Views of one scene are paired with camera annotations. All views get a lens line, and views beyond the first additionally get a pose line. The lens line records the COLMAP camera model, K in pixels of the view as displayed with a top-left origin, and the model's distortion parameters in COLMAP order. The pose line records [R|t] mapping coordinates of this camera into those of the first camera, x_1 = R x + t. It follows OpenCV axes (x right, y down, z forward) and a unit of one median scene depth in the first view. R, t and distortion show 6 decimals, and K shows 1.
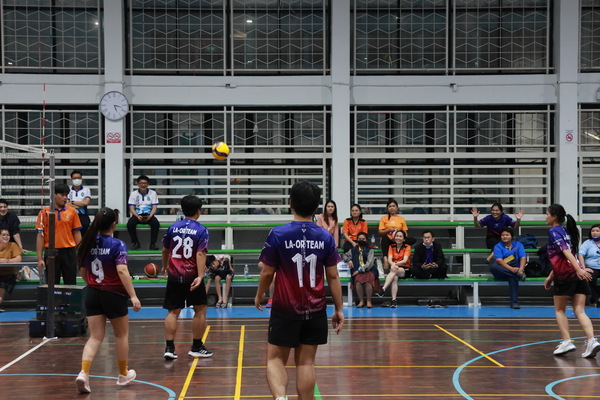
lens RADIAL K [[1294.0, 0, 300.0], [0, 1294.0, 200.0], [0, 0, 1]] dist [0.360669, 0.078513]
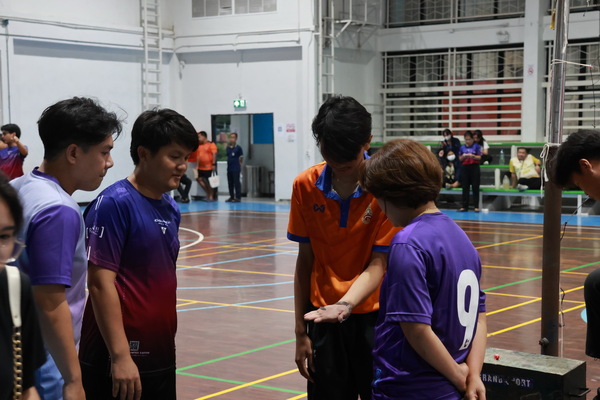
lens RADIAL K [[1141.4, 0, 300.0], [0, 1141.4, 200.0], [0, 0, 1]] dist [0.378404, 0.001552]
pose [[0.800456, 0.033847, -0.598435, 0.668171], [0.007382, 0.997772, 0.066306, -0.001916], [0.599346, -0.057493, 0.798423, 0.020160]]
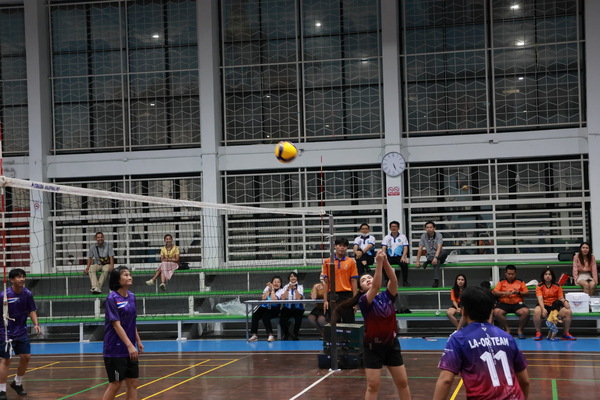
lens RADIAL K [[1115.9, 0, 300.0], [0, 1115.9, 200.0], [0, 0, 1]] dist [0.214294, 0.055008]
pose [[0.965937, -0.035537, -0.256327, 0.072877], [0.025843, 0.998821, -0.041088, -0.000163], [0.257485, 0.033064, 0.965717, 0.001778]]
